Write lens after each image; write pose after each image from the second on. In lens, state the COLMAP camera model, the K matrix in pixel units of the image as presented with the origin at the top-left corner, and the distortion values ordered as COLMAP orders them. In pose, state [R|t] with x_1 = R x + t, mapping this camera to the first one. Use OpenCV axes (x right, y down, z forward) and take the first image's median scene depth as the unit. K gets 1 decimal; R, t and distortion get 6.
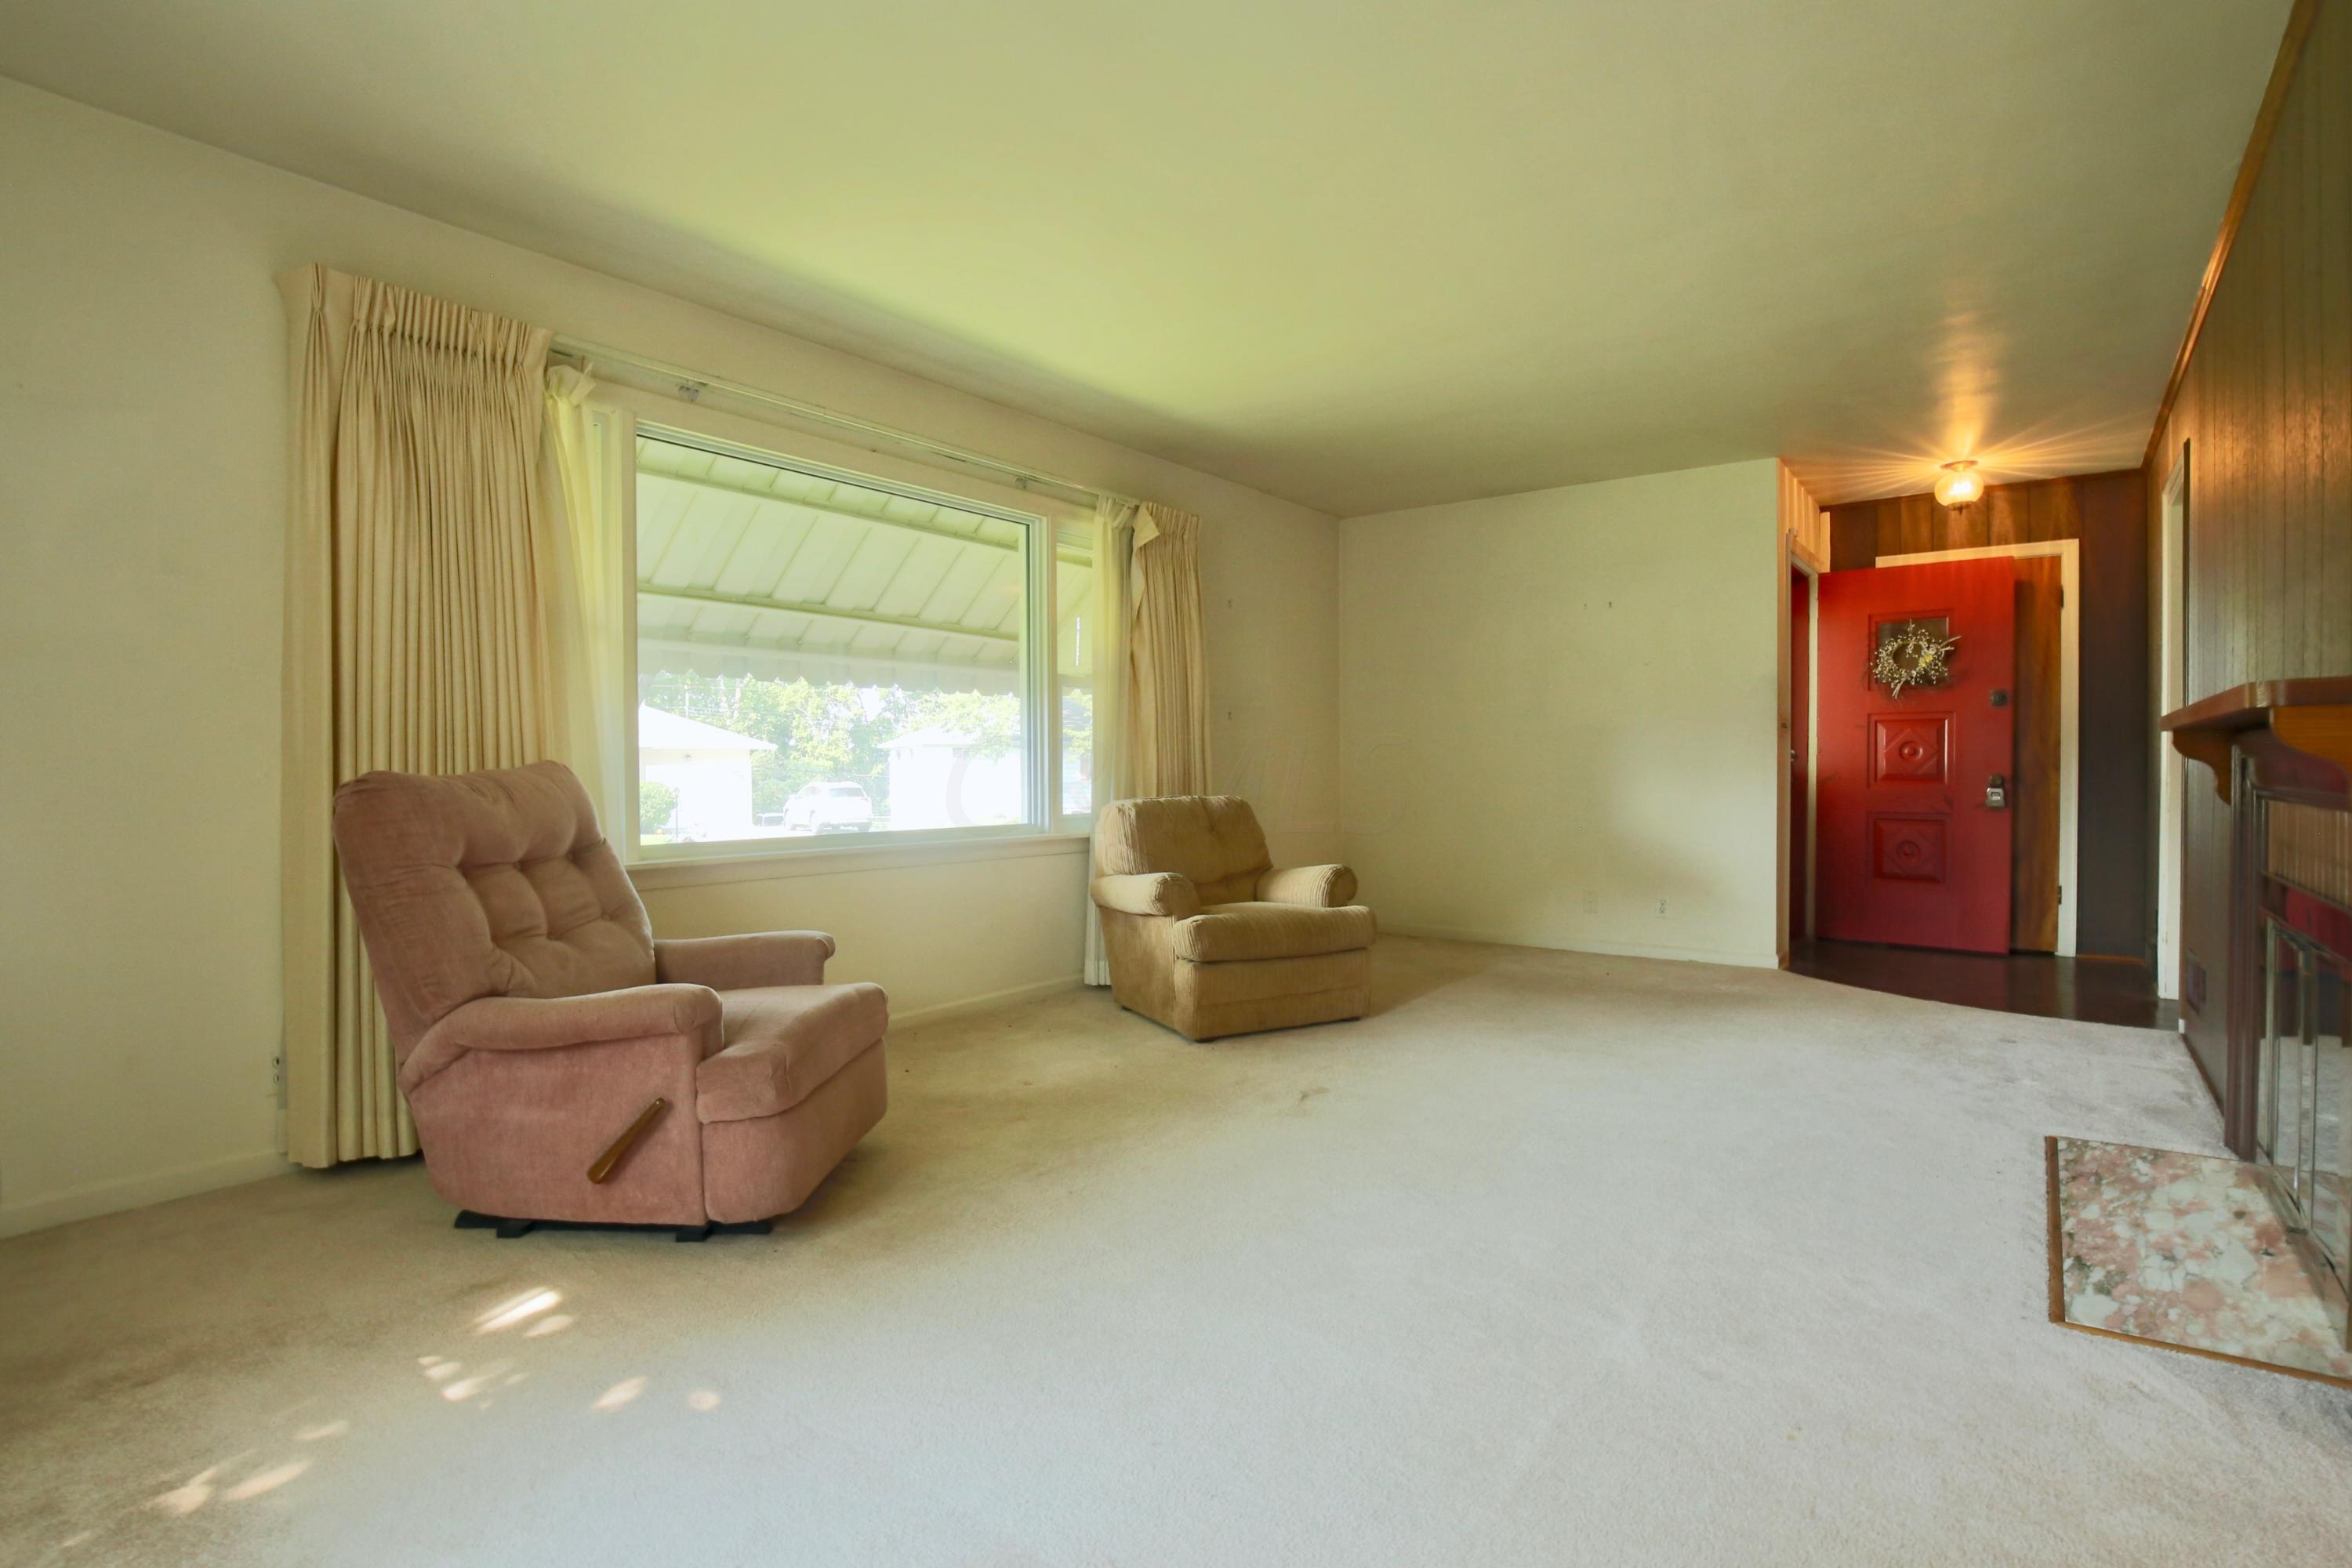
lens RADIAL K [[1155.5, 0, 1181.0], [0, 1155.5, 787.3], [0, 0, 1]] dist [-0.028941, 0.000612]
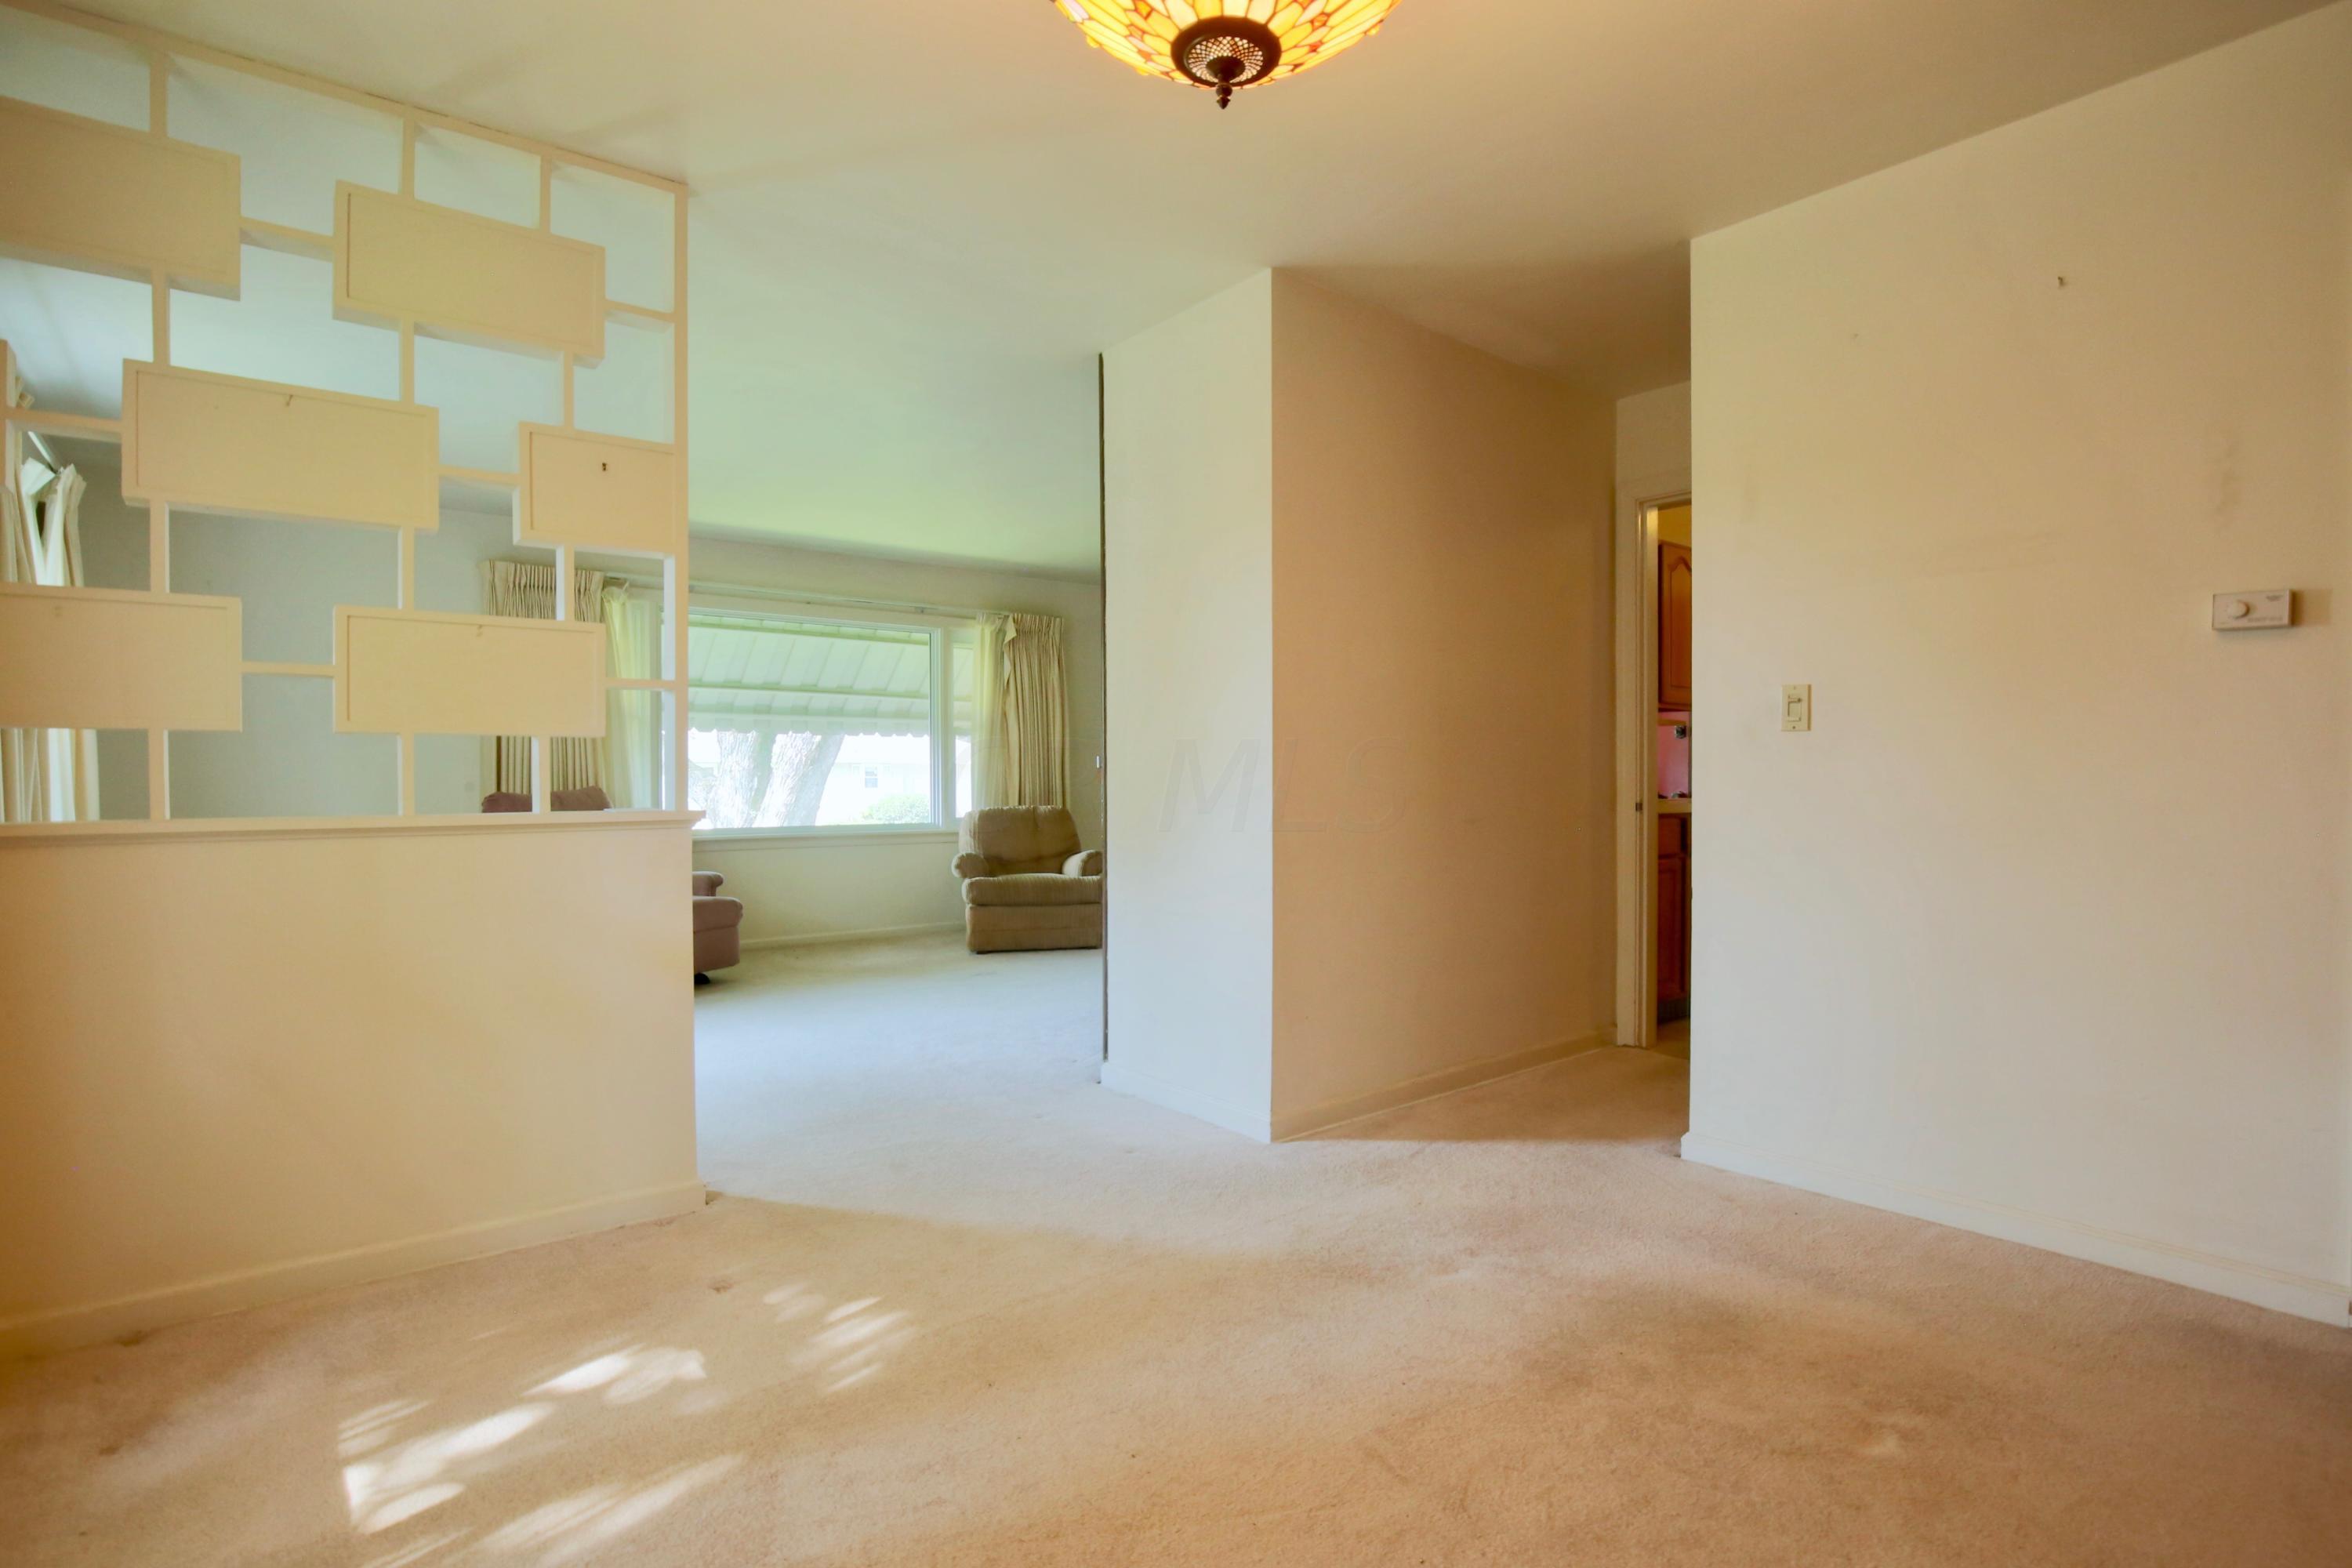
lens RADIAL K [[1155.5, 0, 1181.0], [0, 1155.5, 787.3], [0, 0, 1]] dist [-0.028941, 0.000612]
pose [[0.966820, 0.001601, -0.255453, 0.585803], [-0.004233, 0.999943, -0.009752, -0.001998], [0.255423, 0.010510, 0.966772, -0.426816]]
